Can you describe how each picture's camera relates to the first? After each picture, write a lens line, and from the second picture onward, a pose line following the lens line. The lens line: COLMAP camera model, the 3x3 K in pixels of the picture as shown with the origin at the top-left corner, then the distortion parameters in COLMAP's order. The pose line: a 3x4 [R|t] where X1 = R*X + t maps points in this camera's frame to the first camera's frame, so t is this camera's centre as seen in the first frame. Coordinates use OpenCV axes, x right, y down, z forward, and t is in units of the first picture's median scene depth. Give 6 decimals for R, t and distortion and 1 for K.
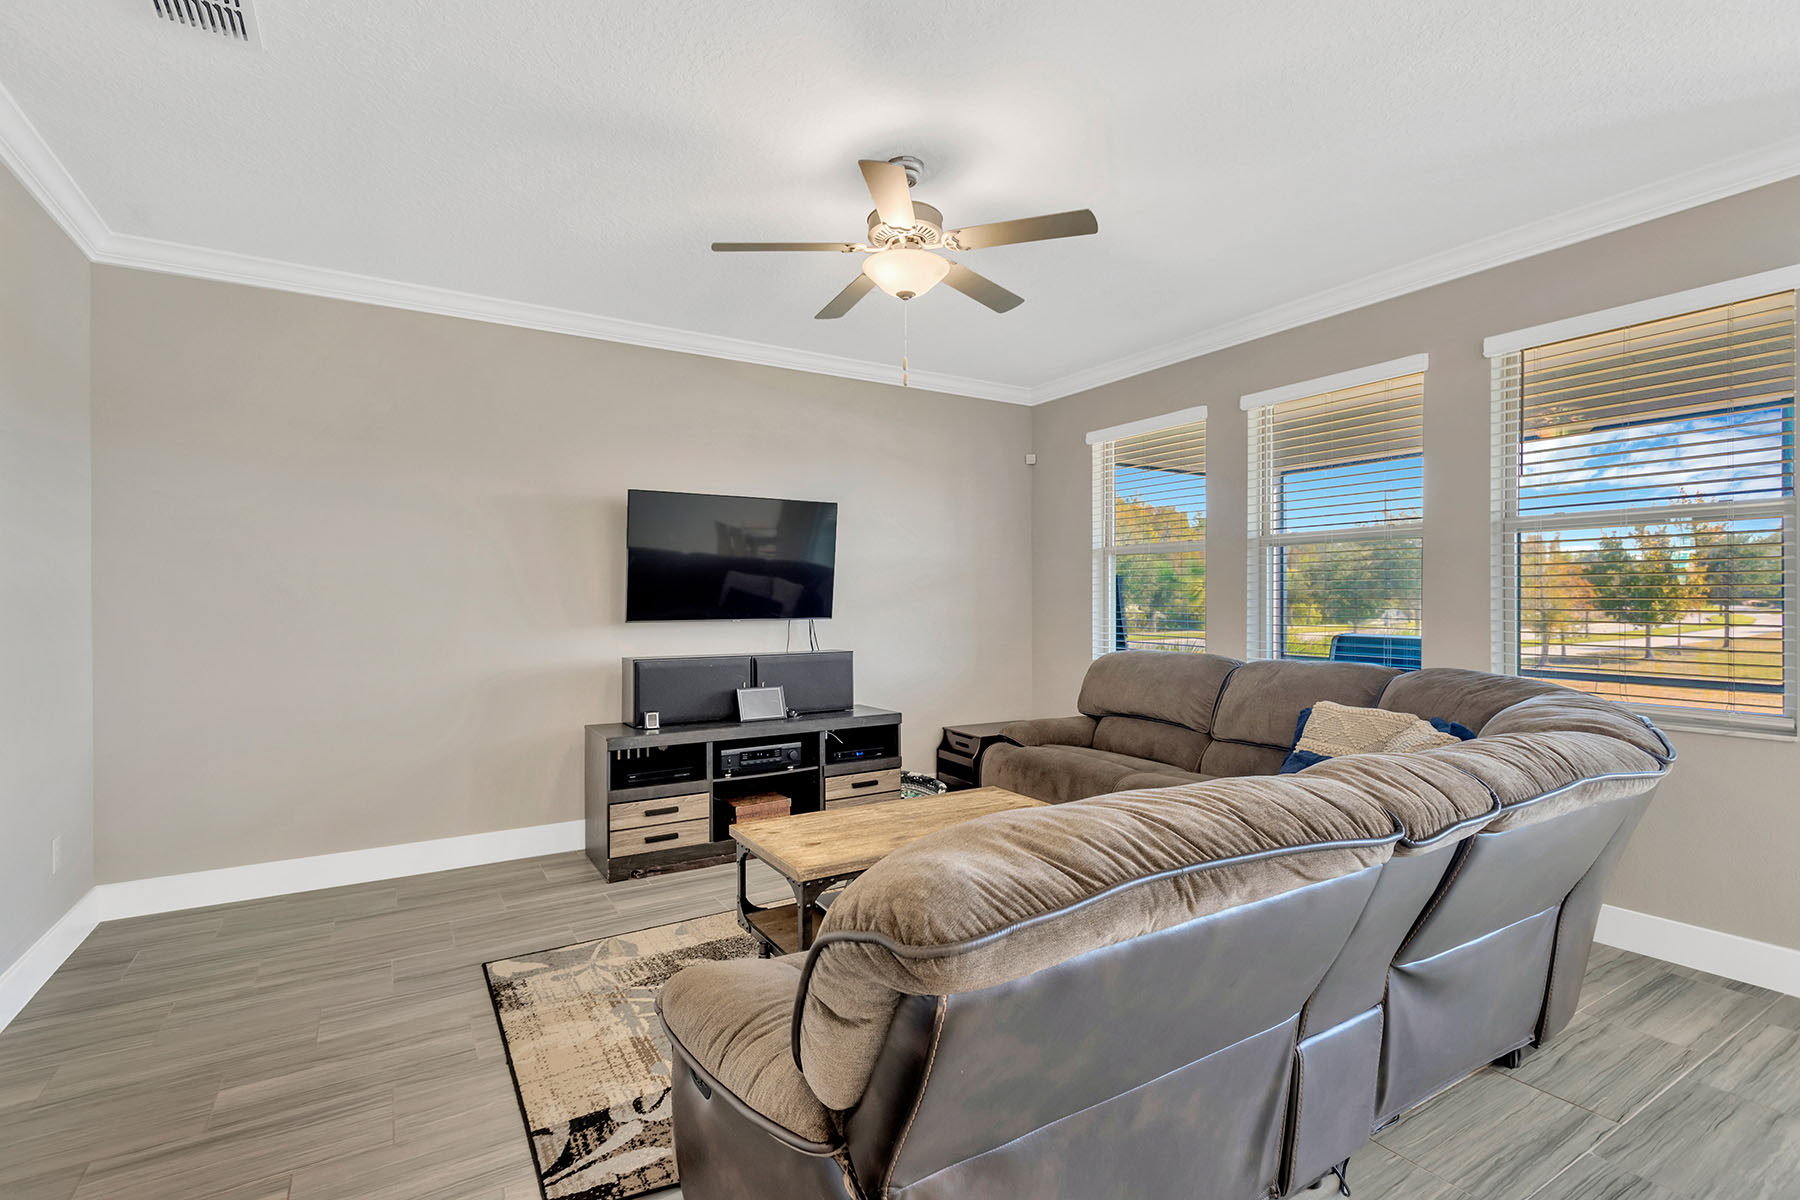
lens RADIAL K [[839.2, 0, 903.1], [0, 839.2, 597.3], [0, 0, 1]] dist [0.022725, -0.006999]
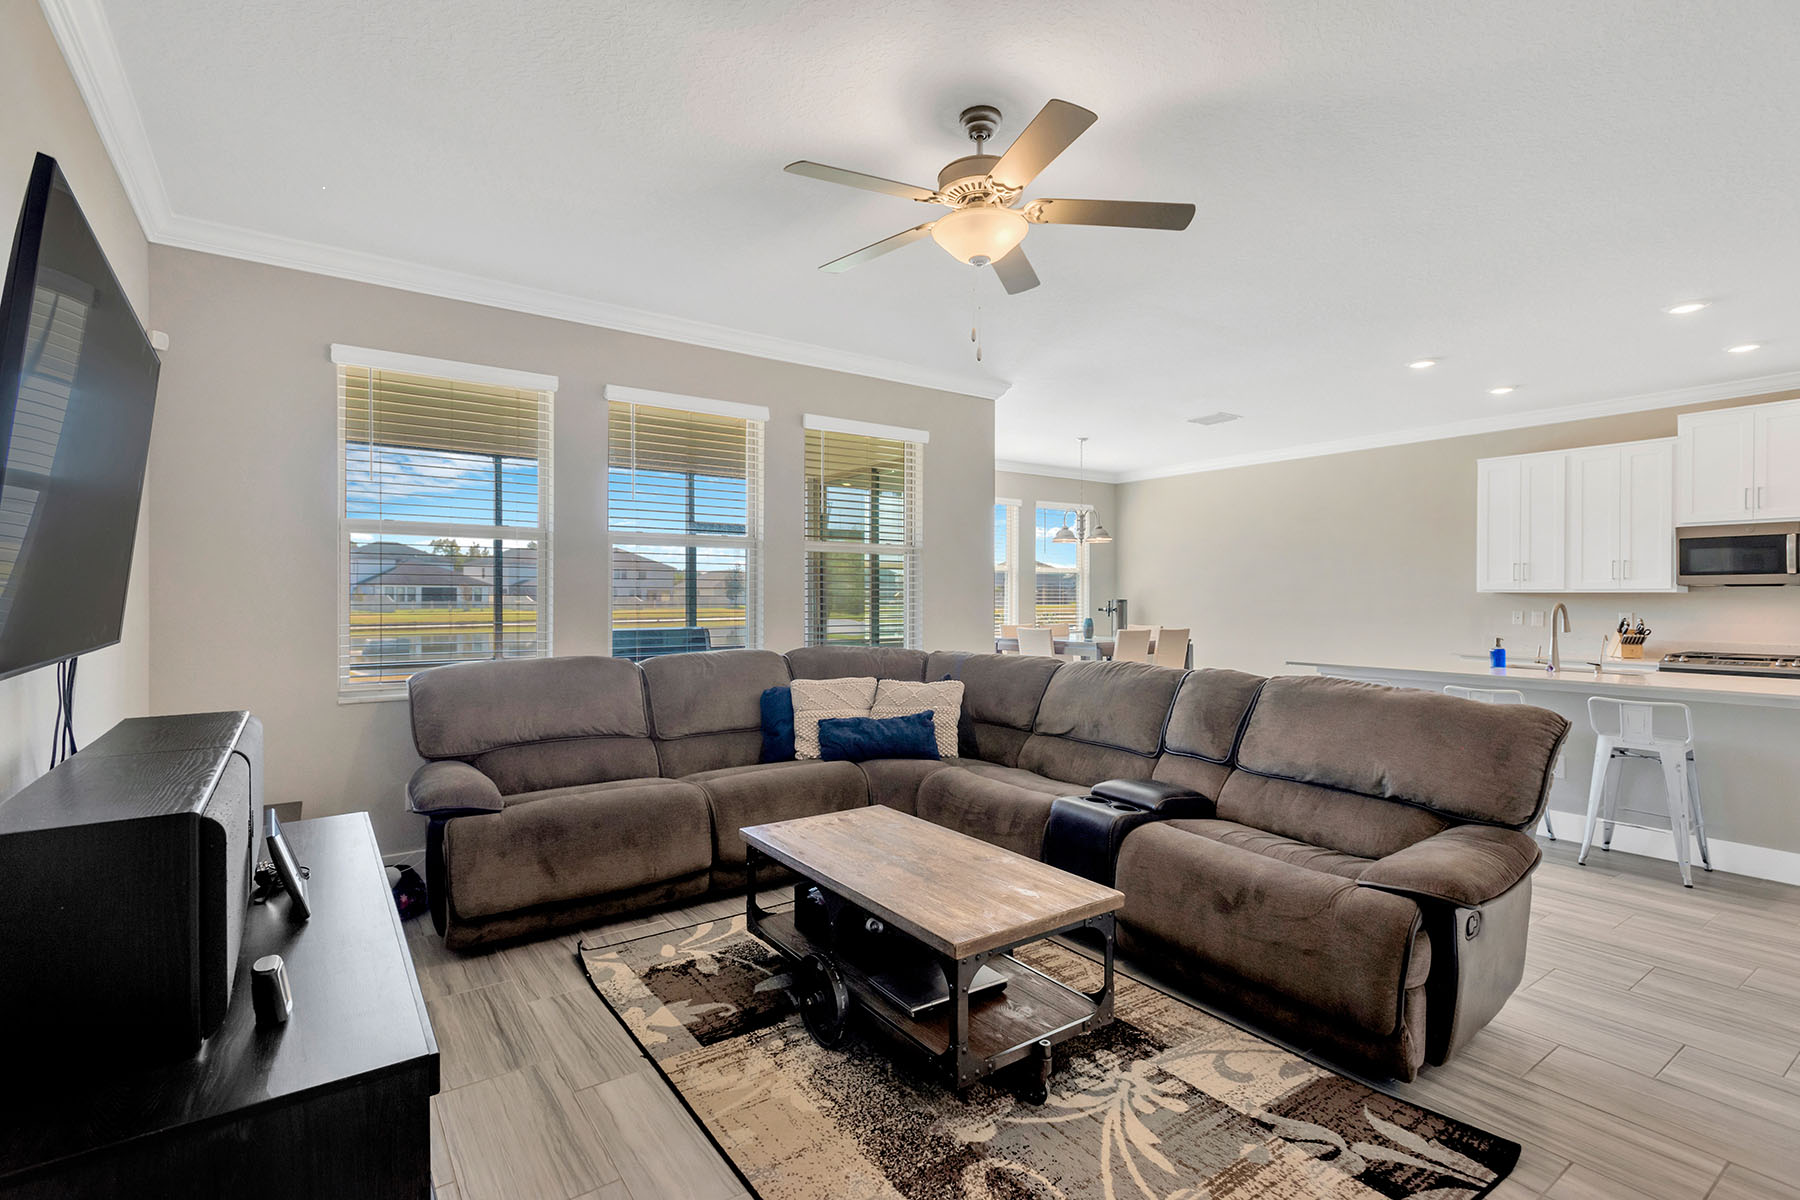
lens RADIAL K [[839.2, 0, 903.1], [0, 839.2, 597.3], [0, 0, 1]] dist [0.022725, -0.006999]
pose [[-0.072674, 0.001596, 0.997354, -0.644050], [-0.007161, 0.999972, -0.002122, 0.004139], [-0.997330, -0.007296, -0.072660, 0.827643]]
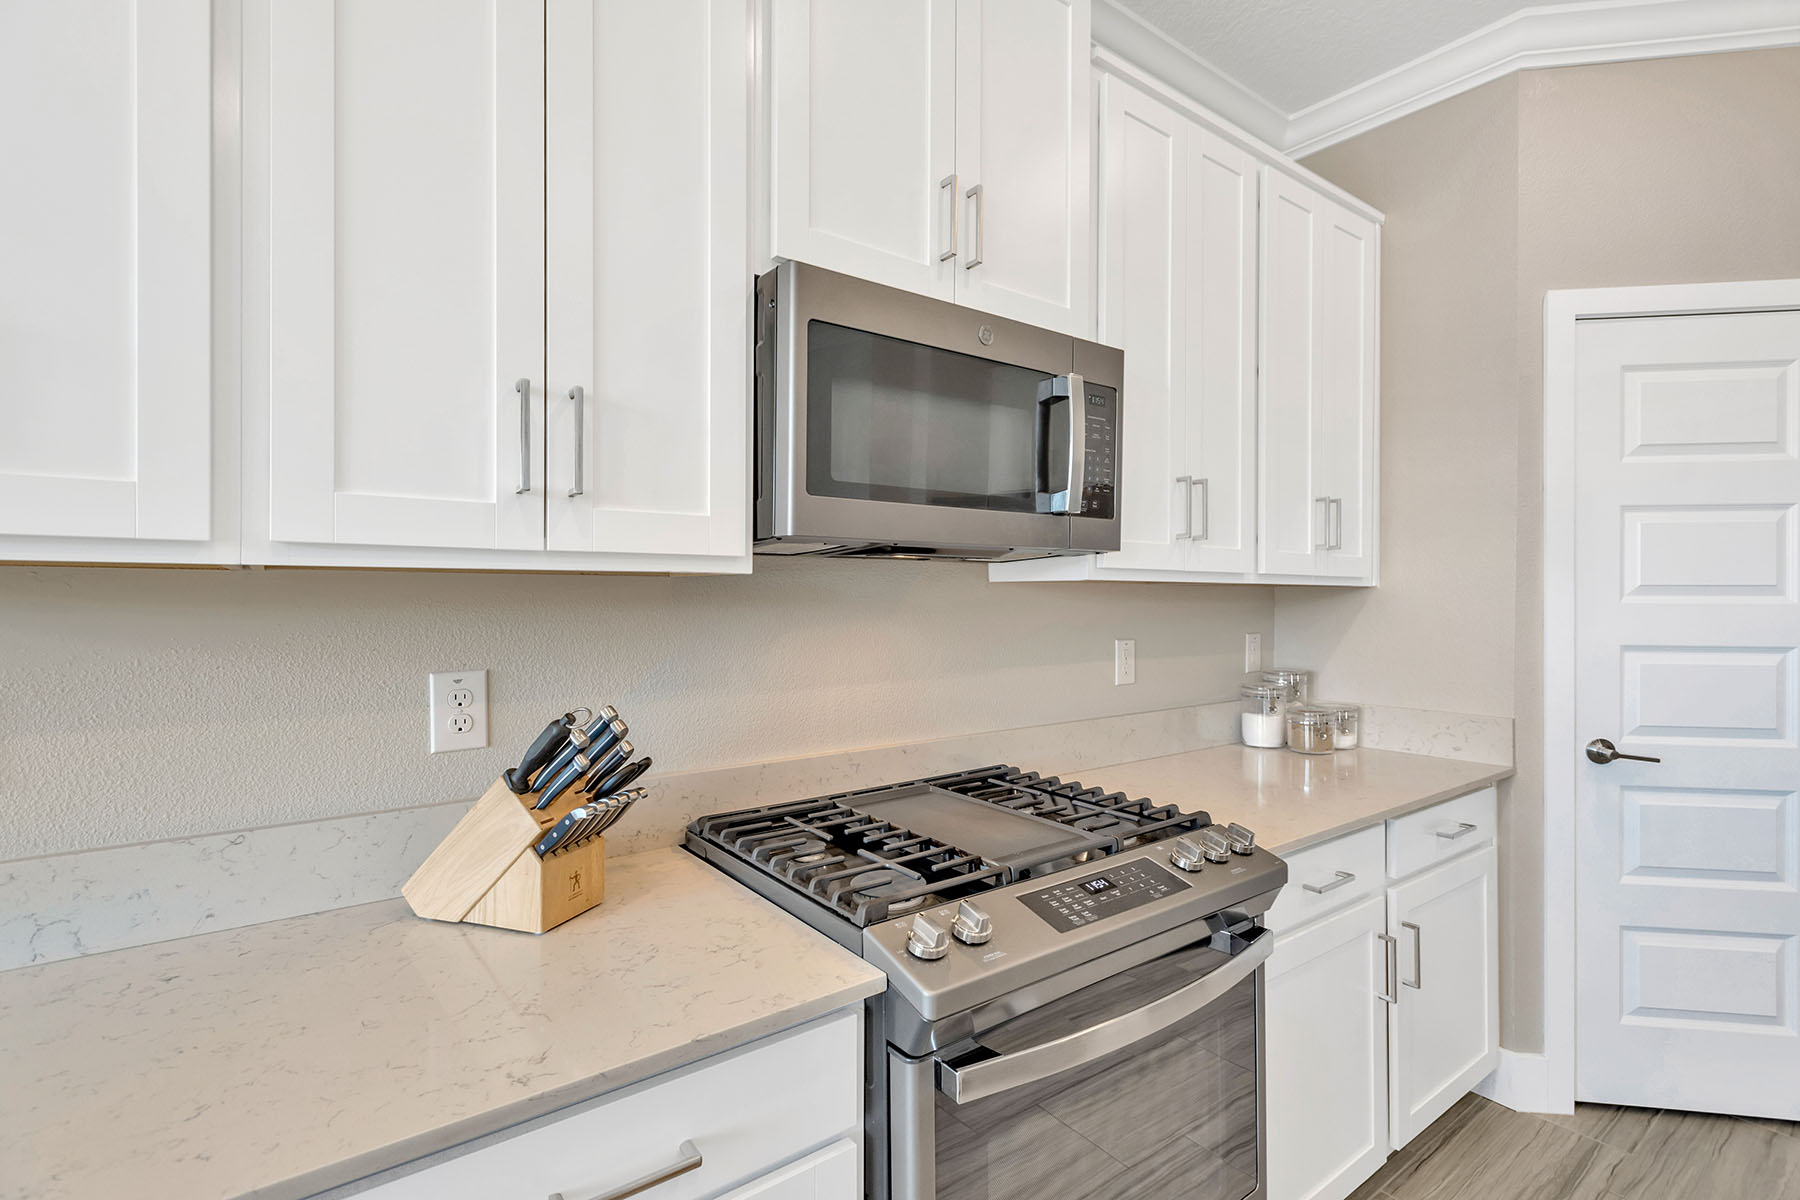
lens RADIAL K [[839.2, 0, 903.1], [0, 839.2, 597.3], [0, 0, 1]] dist [0.022725, -0.006999]
pose [[-0.995725, -0.000283, -0.092366, 0.698124], [-0.000270, 1.000000, -0.000150, -0.007826], [0.092366, -0.000125, -0.995725, -0.280662]]
